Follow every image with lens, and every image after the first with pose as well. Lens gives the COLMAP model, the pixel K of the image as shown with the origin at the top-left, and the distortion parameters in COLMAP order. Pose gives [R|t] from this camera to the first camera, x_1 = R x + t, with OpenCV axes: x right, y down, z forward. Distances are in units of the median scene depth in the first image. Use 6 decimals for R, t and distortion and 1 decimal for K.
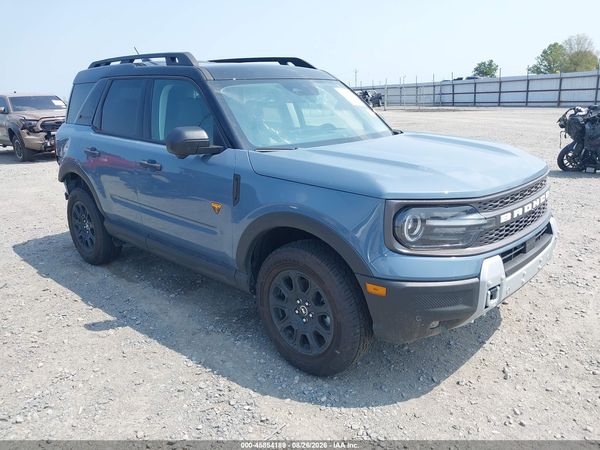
lens RADIAL K [[477.8, 0, 307.5], [0, 477.8, 213.9], [0, 0, 1]] dist [0.008617, -0.003956]
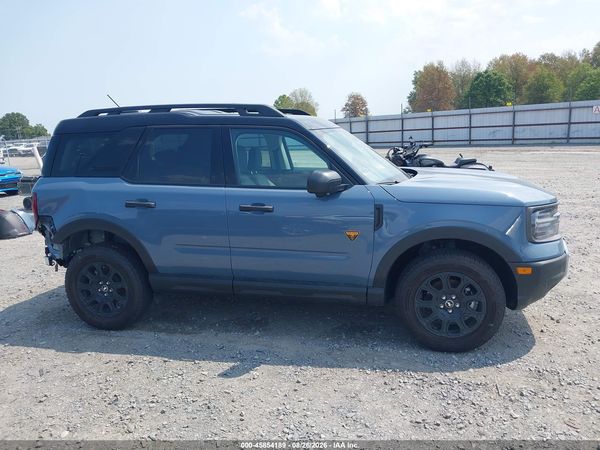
lens RADIAL K [[477.8, 0, 307.5], [0, 477.8, 213.9], [0, 0, 1]] dist [0.008617, -0.003956]
pose [[0.875925, -0.096407, 0.472717, -0.880228], [0.140443, 0.988349, -0.058669, -0.013519], [-0.461553, 0.117779, 0.879259, 0.018297]]
